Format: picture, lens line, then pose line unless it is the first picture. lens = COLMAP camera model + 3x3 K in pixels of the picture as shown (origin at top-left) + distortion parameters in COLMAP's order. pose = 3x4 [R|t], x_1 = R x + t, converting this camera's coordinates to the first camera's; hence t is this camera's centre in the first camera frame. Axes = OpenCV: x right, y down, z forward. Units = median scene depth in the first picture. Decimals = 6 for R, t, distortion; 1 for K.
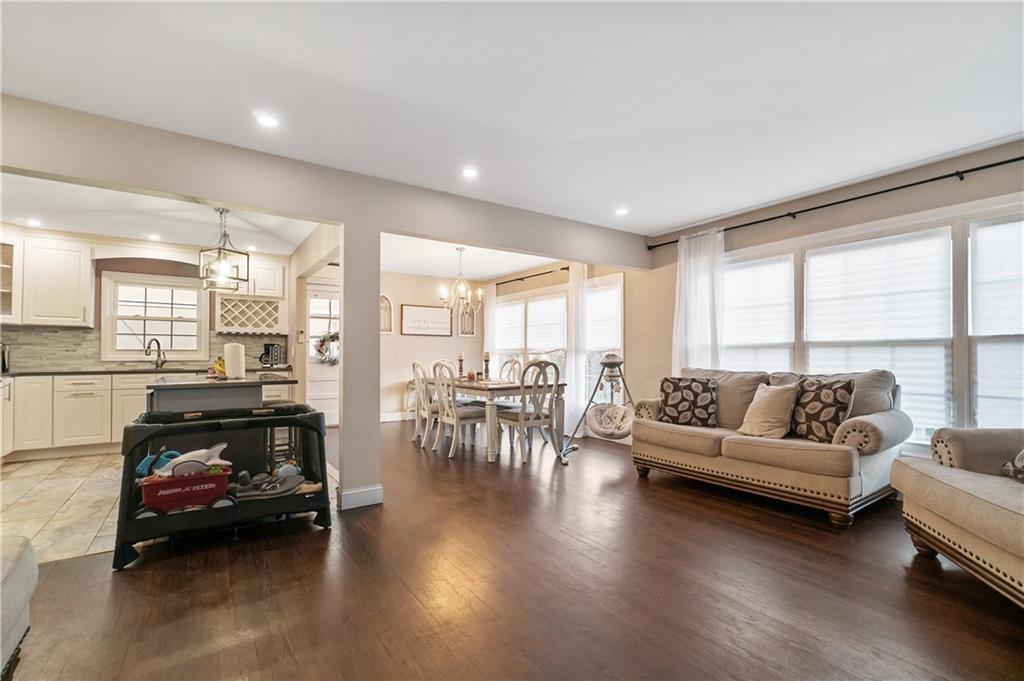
lens RADIAL K [[427.0, 0, 513.1], [0, 427.0, 342.4], [0, 0, 1]] dist [-0.008101, -0.000013]
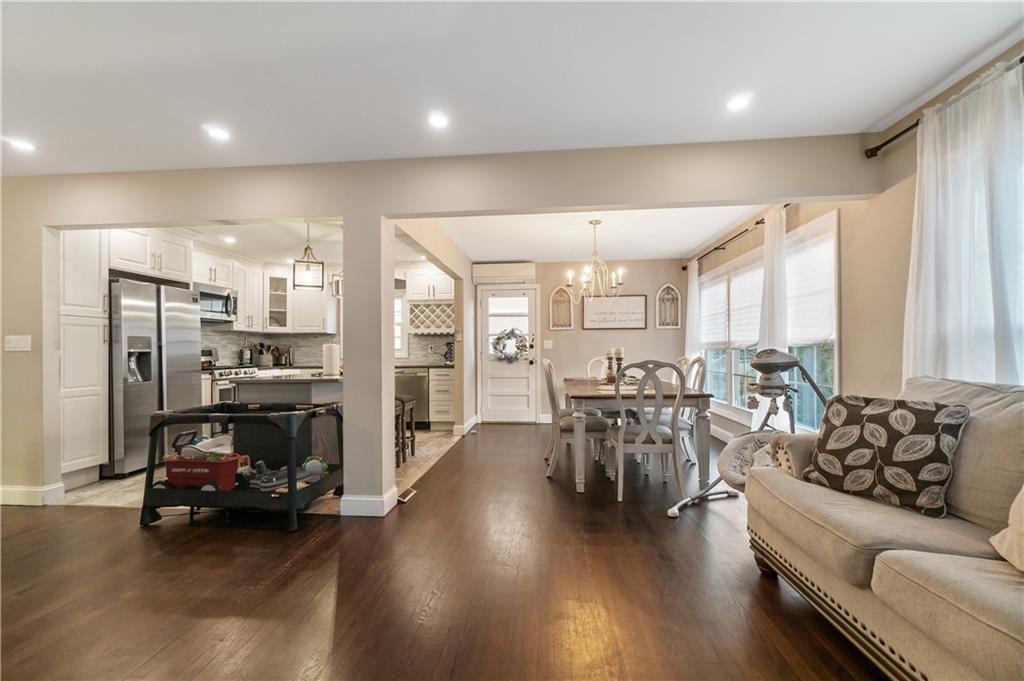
lens RADIAL K [[427.0, 0, 508.5], [0, 427.0, 348.3], [0, 0, 1]] dist [-0.008101, -0.000013]
pose [[0.784127, -0.011290, -0.620498, 0.376429], [0.026782, 0.999519, 0.015657, 0.007696], [0.620022, -0.028895, 0.784052, 0.367501]]
